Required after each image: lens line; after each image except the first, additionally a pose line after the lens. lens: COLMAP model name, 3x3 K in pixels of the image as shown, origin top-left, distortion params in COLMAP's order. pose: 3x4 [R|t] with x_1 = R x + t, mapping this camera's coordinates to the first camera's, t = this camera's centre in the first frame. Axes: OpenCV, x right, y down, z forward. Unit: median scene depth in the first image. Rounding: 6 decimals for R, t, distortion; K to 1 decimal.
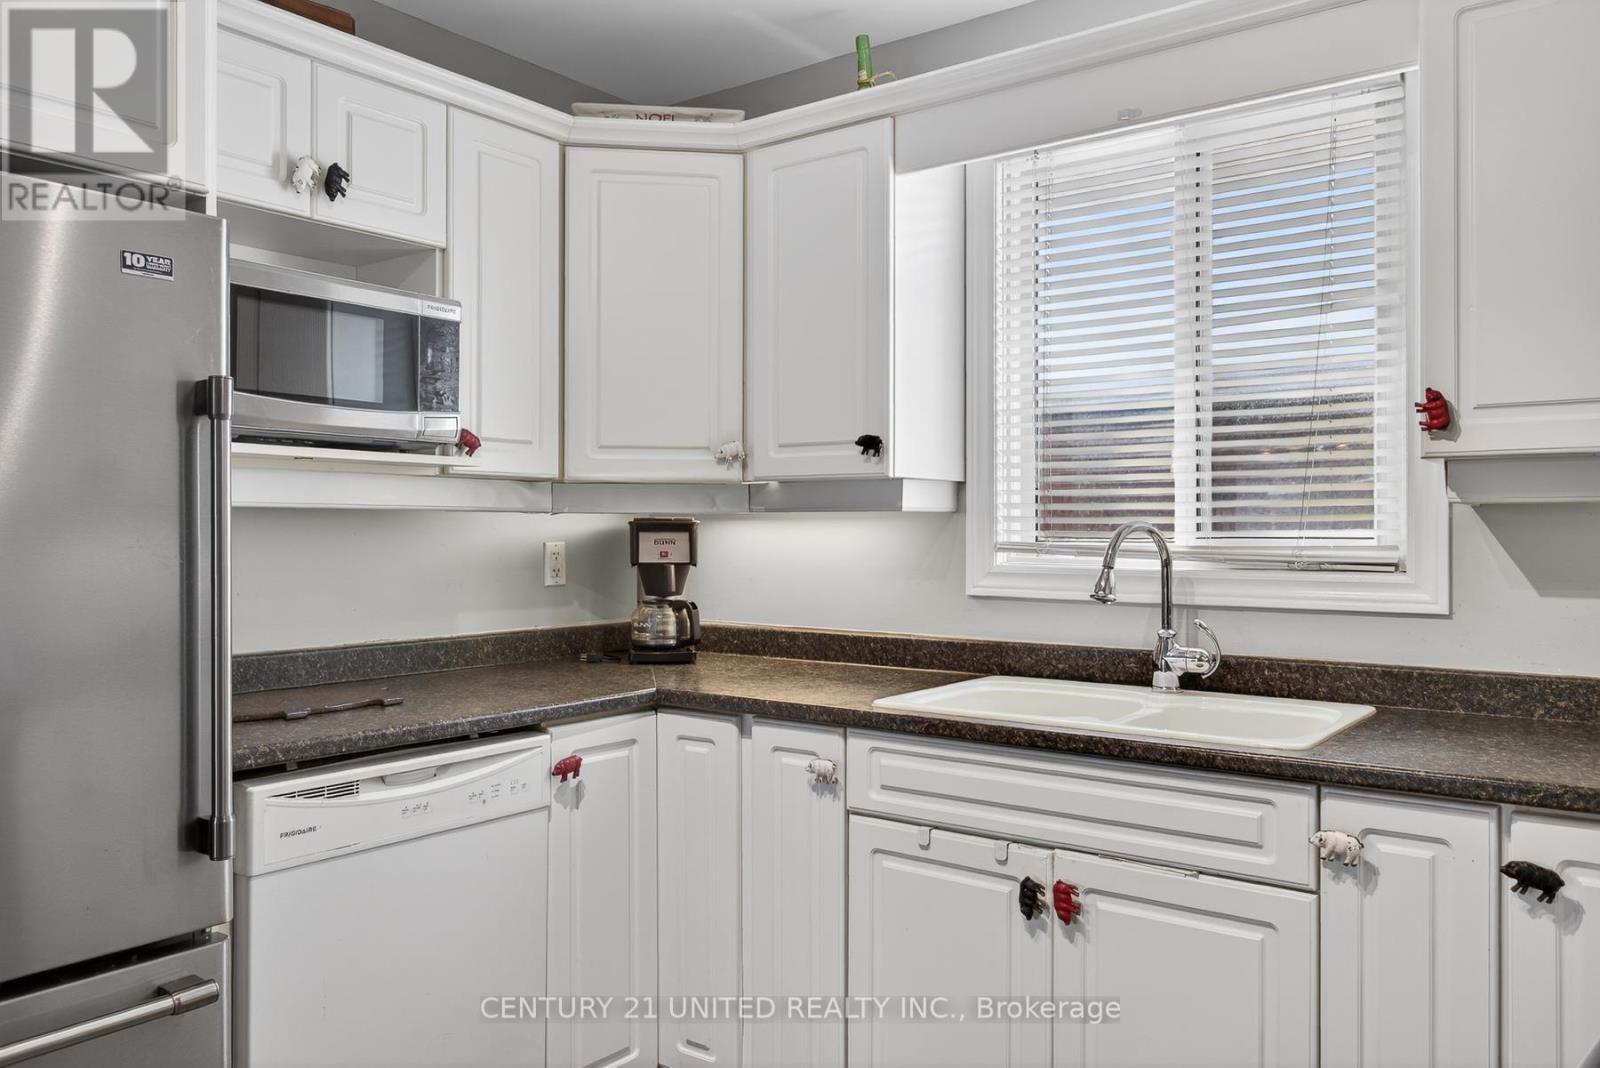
lens RADIAL K [[1232.6, 0, 796.7], [0, 1232.6, 416.2], [0, 0, 1]] dist [-0.001031, -0.001010]
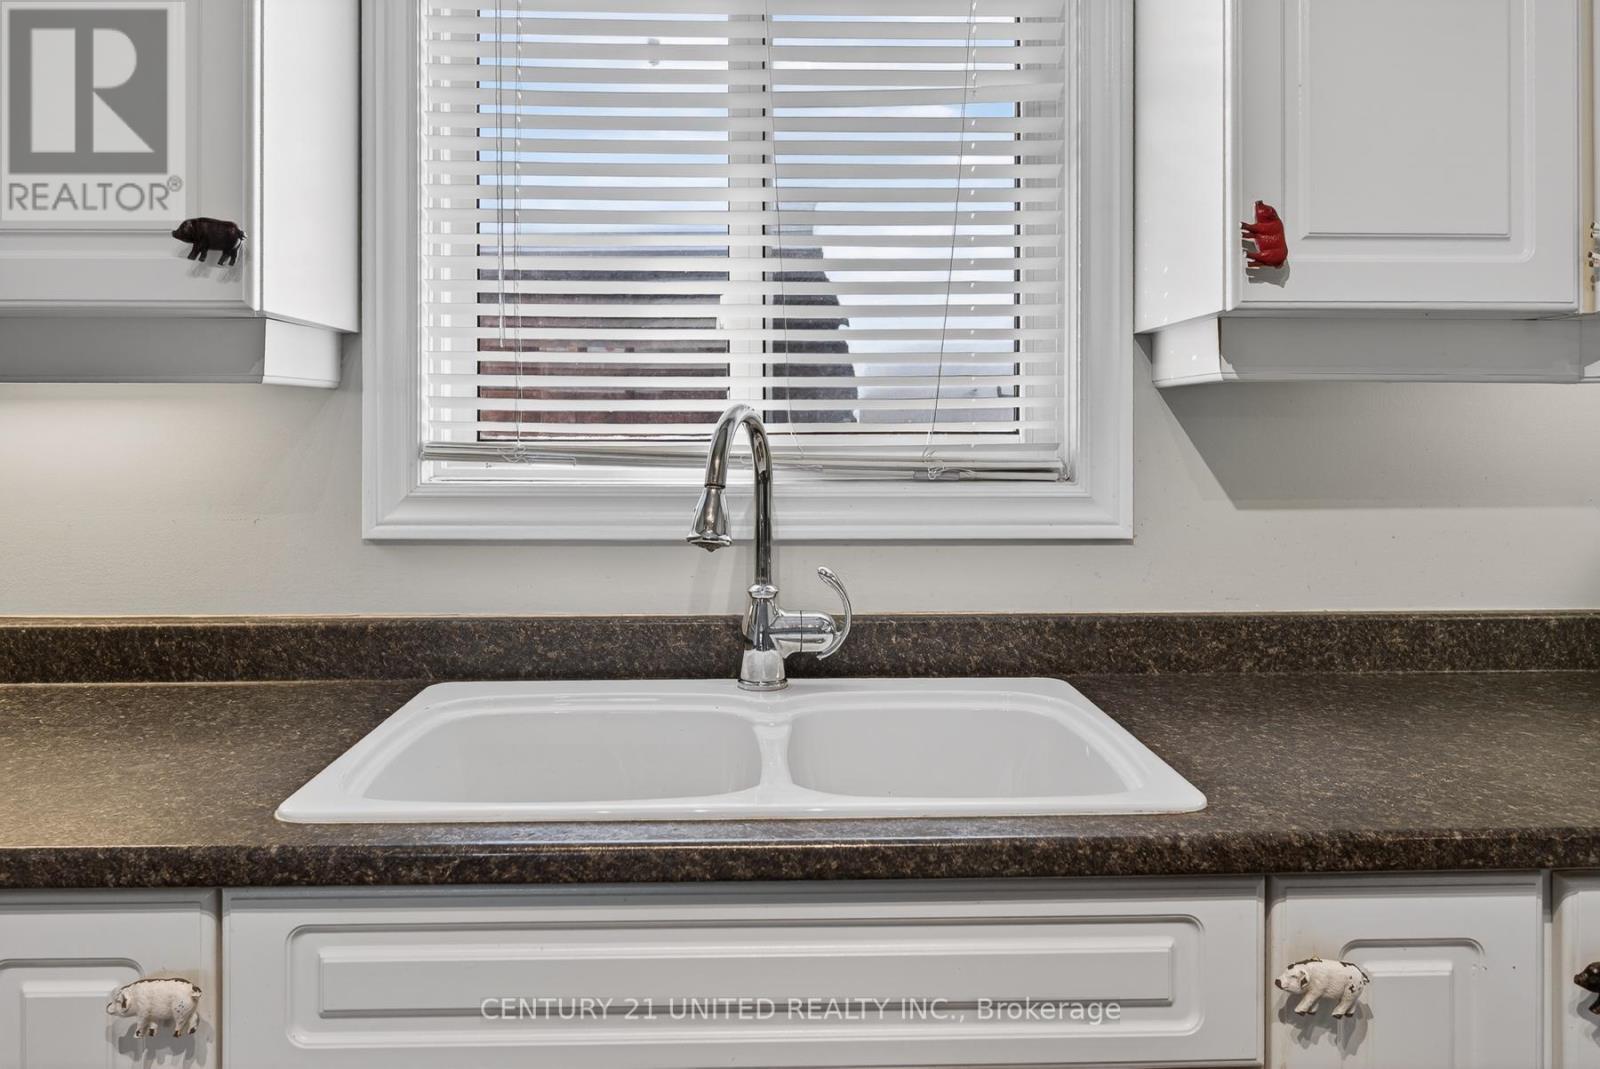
lens RADIAL K [[1232.6, 0, 796.7], [0, 1232.6, 416.7], [0, 0, 1]] dist [-0.001031, -0.001010]
pose [[0.774323, 0.003815, 0.632779, -0.071865], [-0.057743, 0.996236, 0.064652, 0.053246], [-0.630151, -0.086600, 0.771629, 0.551874]]
